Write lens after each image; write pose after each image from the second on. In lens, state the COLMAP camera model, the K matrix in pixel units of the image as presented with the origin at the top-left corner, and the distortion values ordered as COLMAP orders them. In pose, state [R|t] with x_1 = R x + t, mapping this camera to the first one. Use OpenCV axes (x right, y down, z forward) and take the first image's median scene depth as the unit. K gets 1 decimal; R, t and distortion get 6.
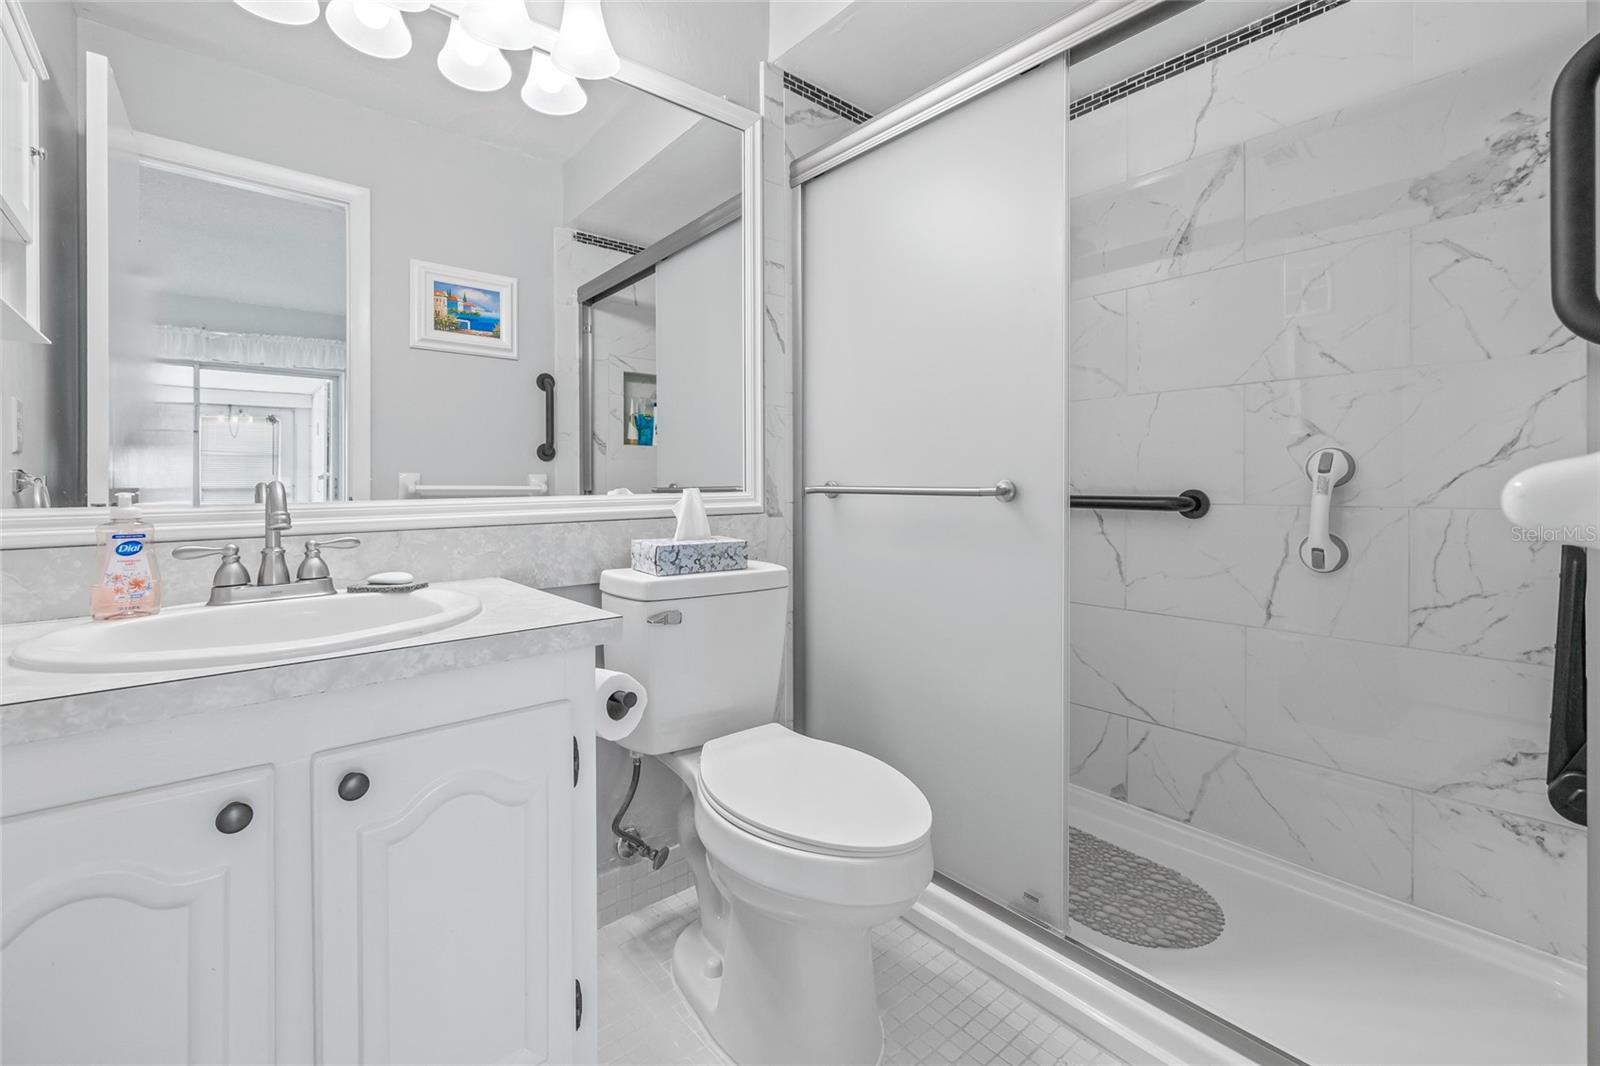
lens RADIAL K [[674.4, 0, 791.0], [0, 674.4, 501.4], [0, 0, 1]] dist [-0.001042, 0.000347]
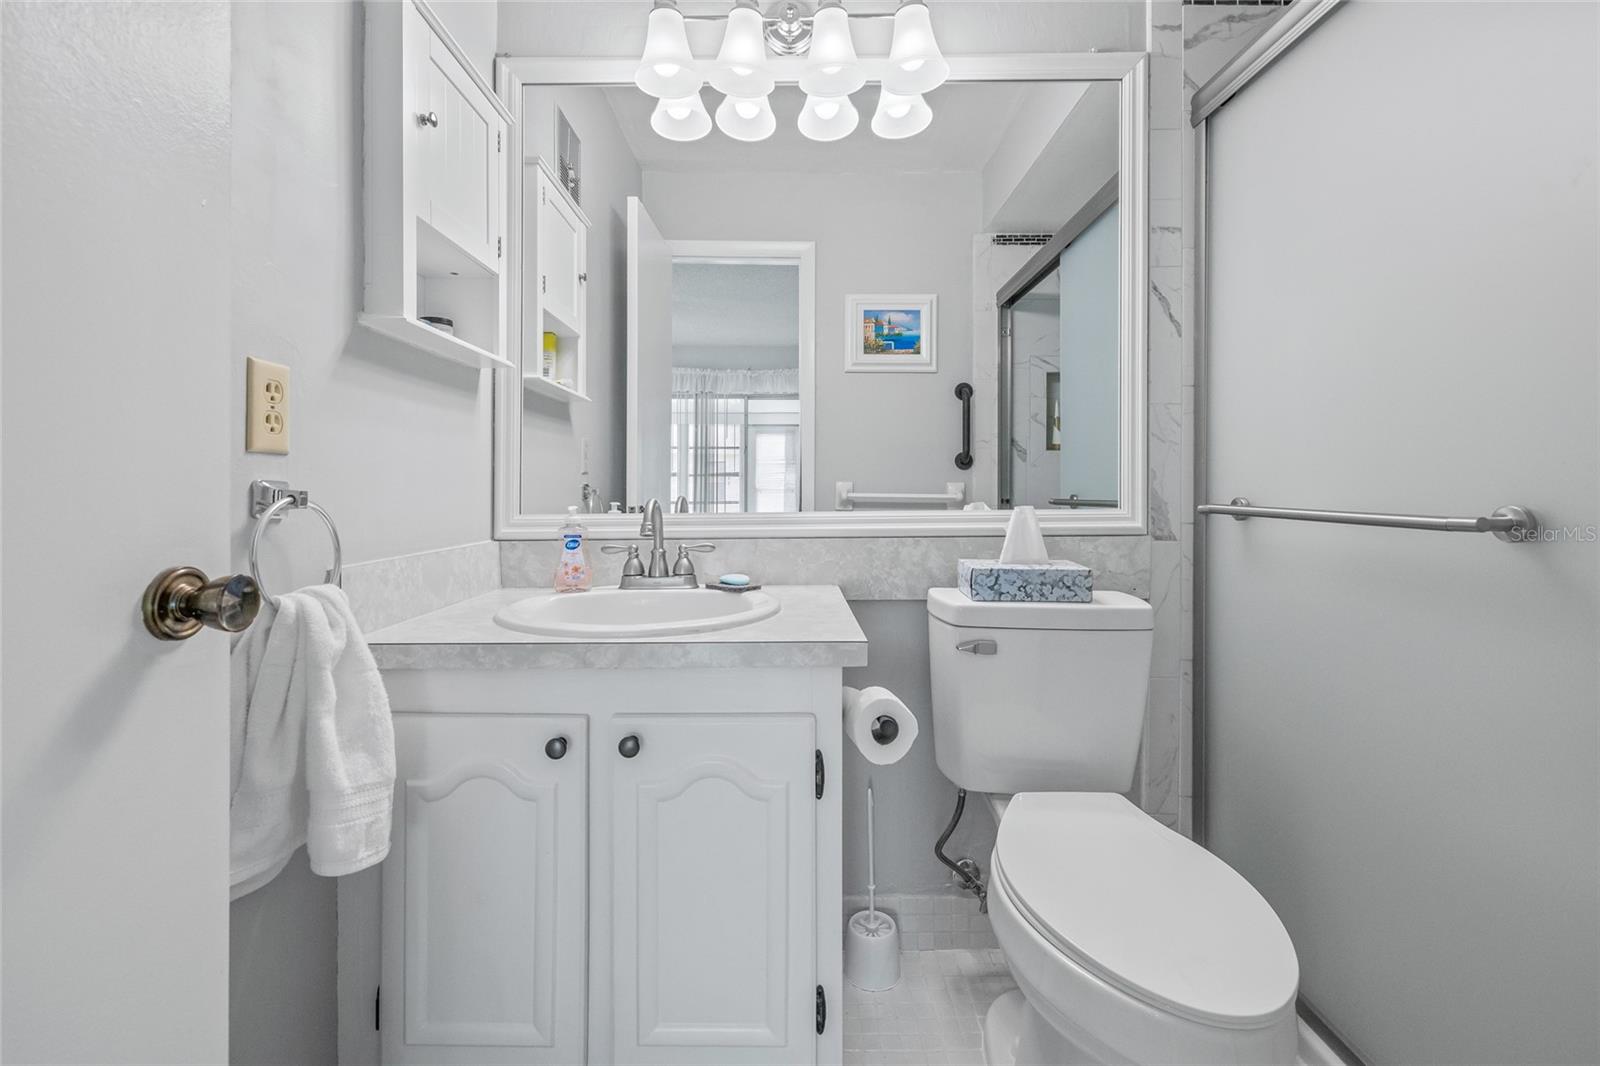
lens RADIAL K [[683.3, 0, 797.5], [0, 683.3, 502.3], [0, 0, 1]] dist [0.001497, 0.000288]
pose [[0.769905, 0.019120, -0.637873, 0.207139], [-0.019432, 0.999790, 0.006514, -0.025641], [0.637863, 0.007380, 0.770114, 0.109011]]
